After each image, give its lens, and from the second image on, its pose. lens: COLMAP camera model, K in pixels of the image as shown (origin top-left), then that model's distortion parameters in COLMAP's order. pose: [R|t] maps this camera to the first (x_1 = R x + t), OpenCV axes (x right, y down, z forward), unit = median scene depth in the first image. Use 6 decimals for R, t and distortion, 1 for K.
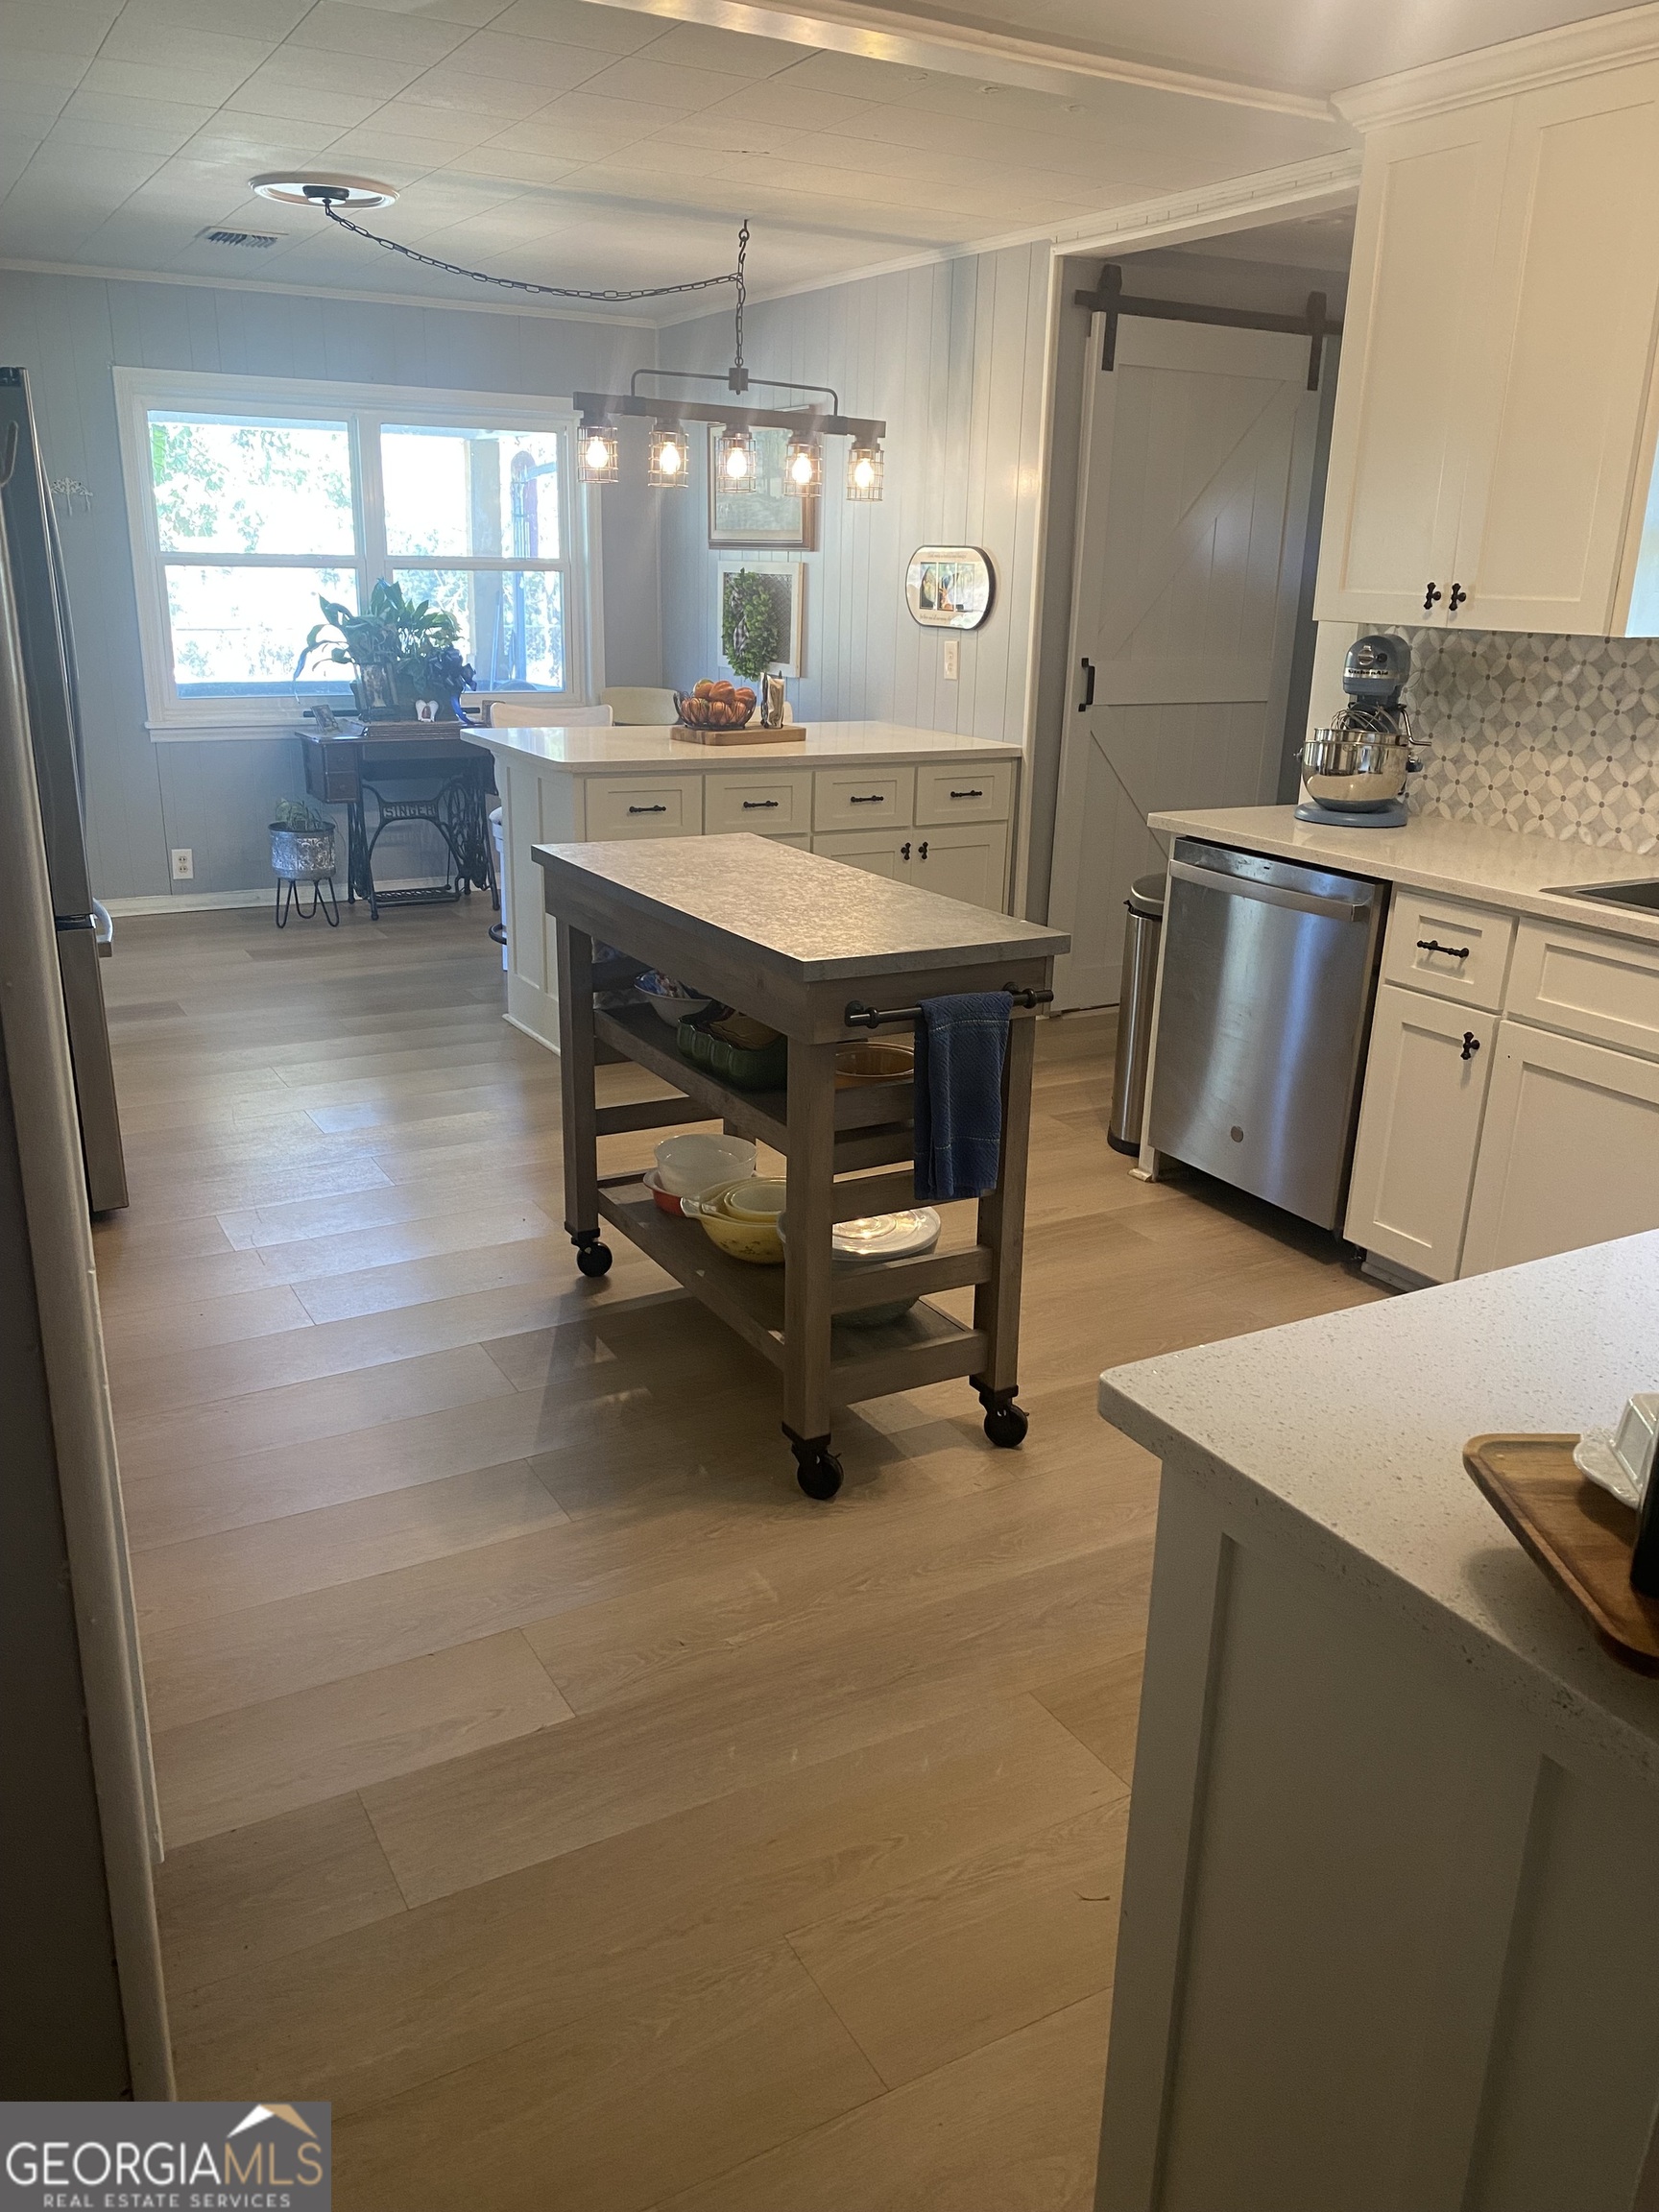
lens RADIAL K [[1736.2, 0, 777.2], [0, 1736.2, 1109.2], [0, 0, 1]] dist [0.032904, -0.007316]
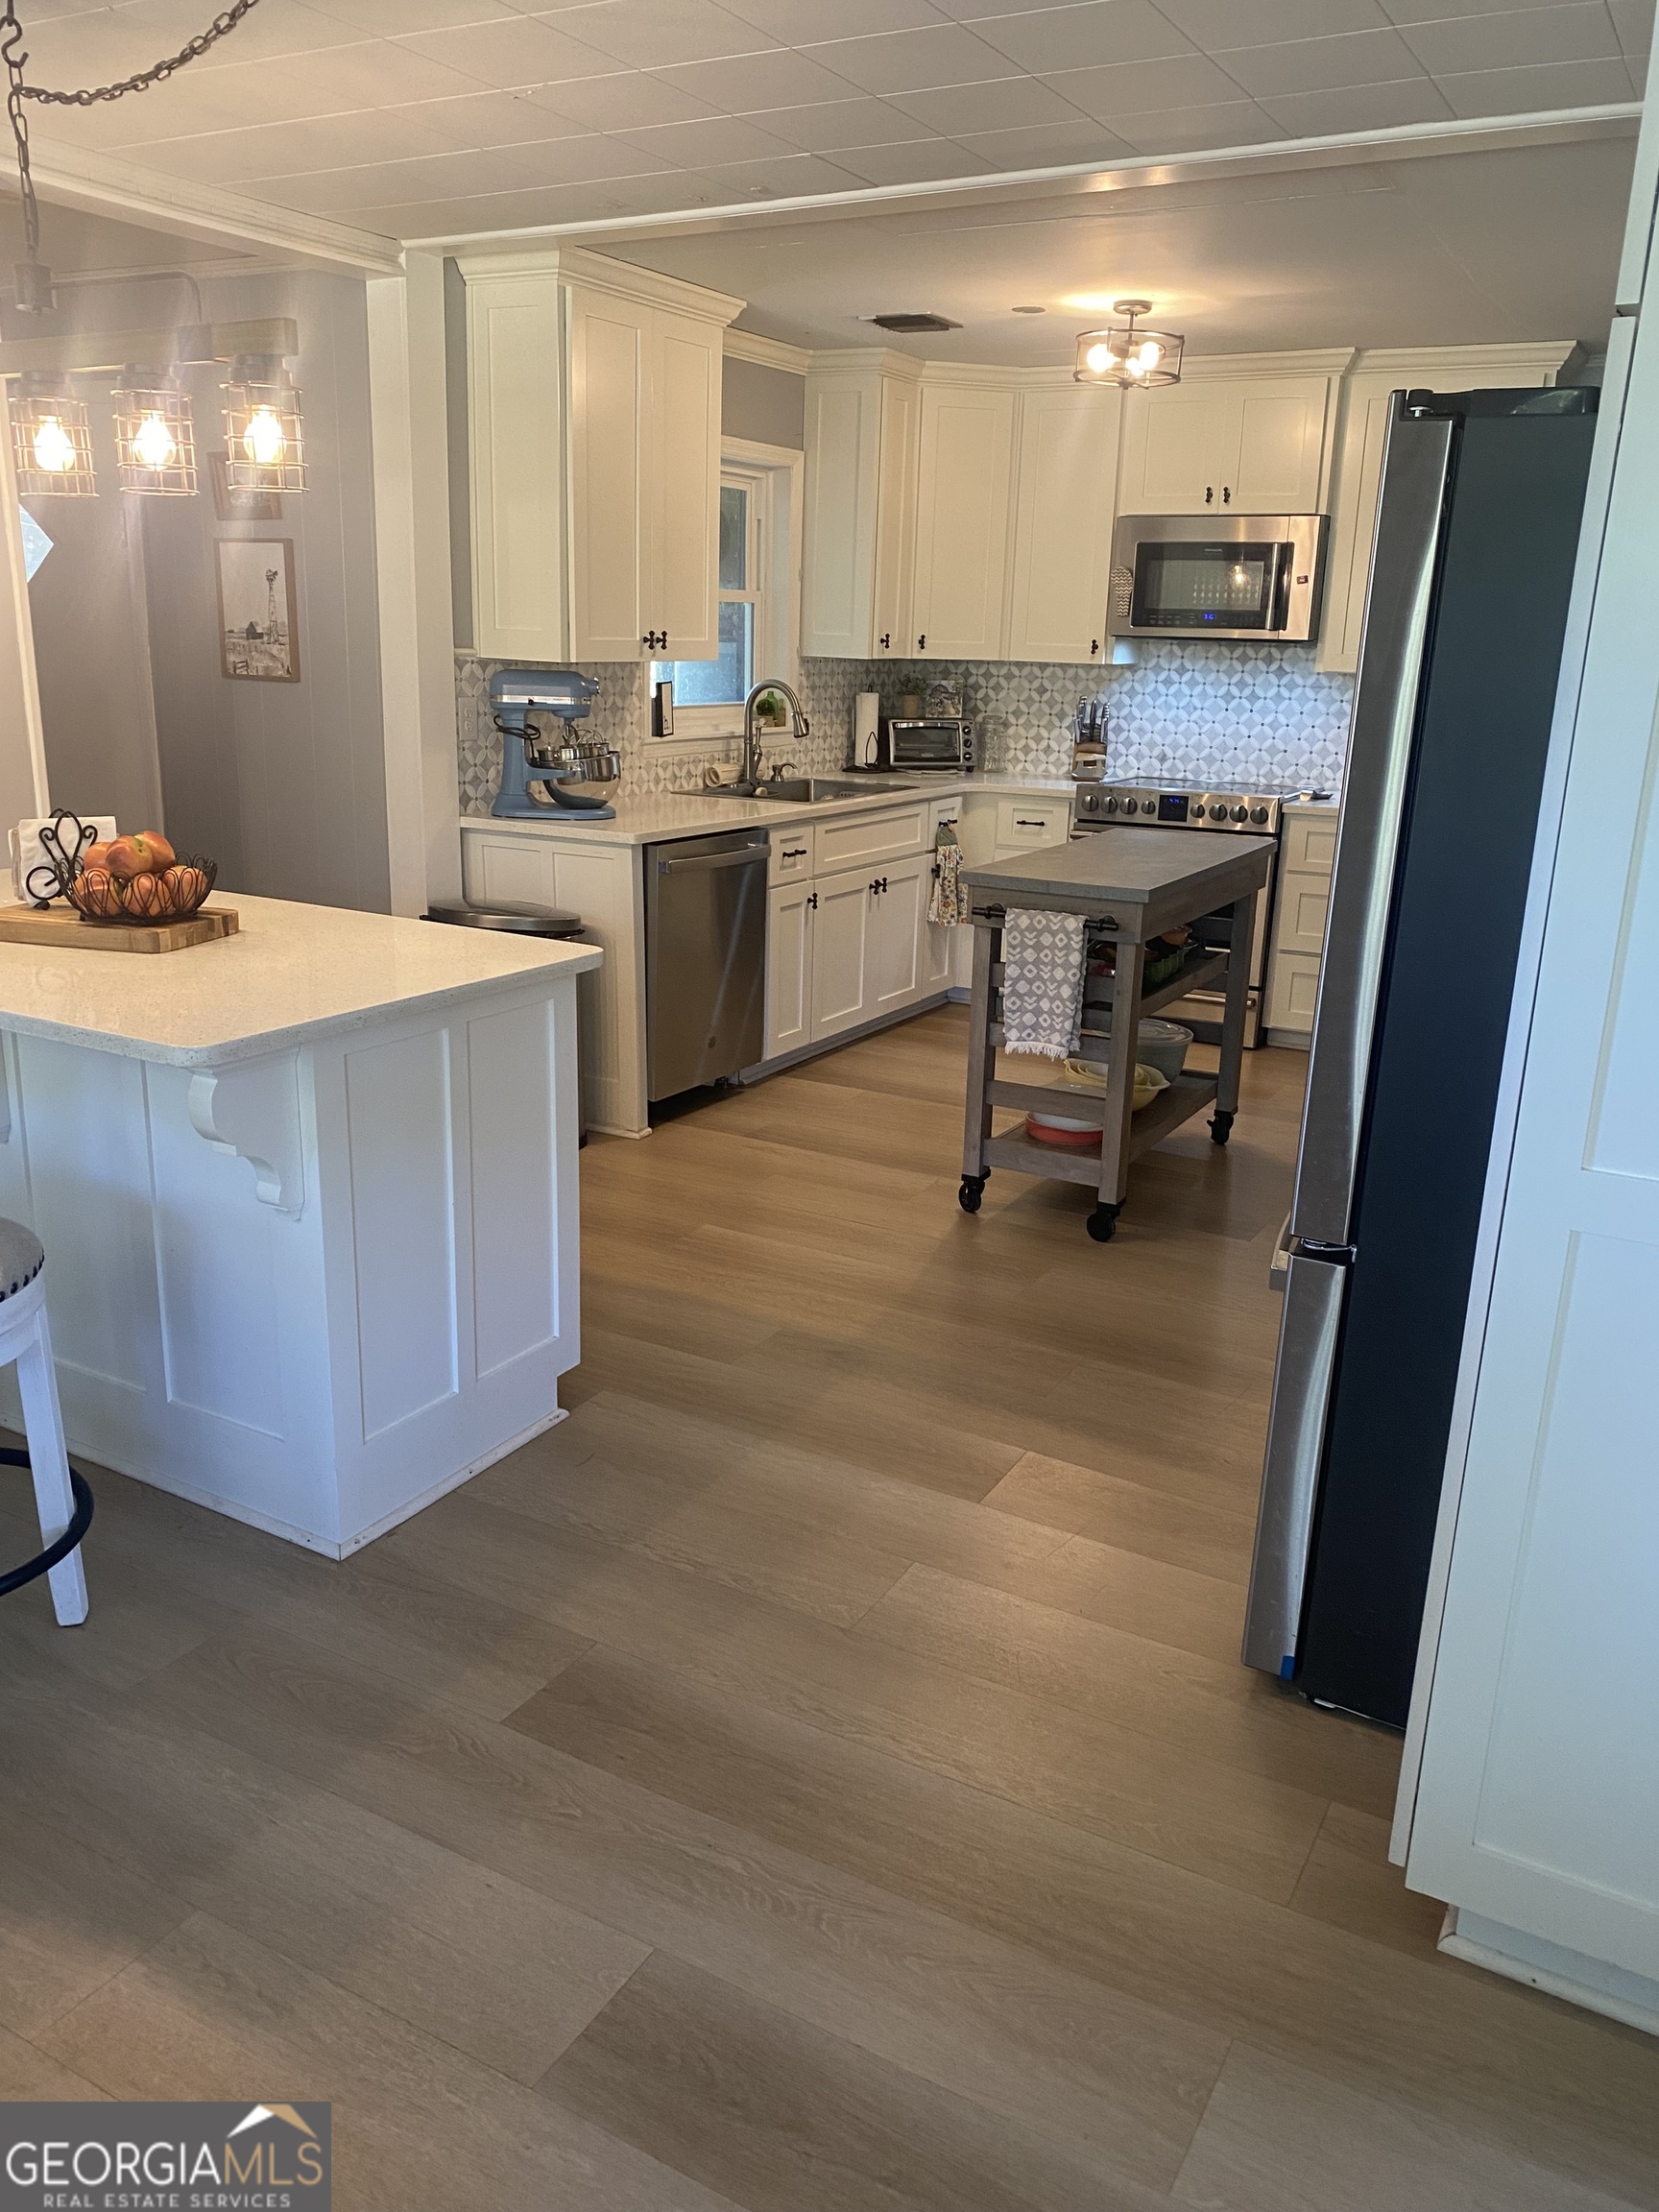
lens RADIAL K [[1714.1, 0, 838.3], [0, 1714.1, 1105.9], [0, 0, 1]] dist [0.145562, -0.444237]
pose [[-0.551471, -0.265924, 0.790673, -0.904855], [0.211286, 0.872396, 0.440775, -0.538390], [-0.806993, 0.410133, -0.424916, 1.594522]]
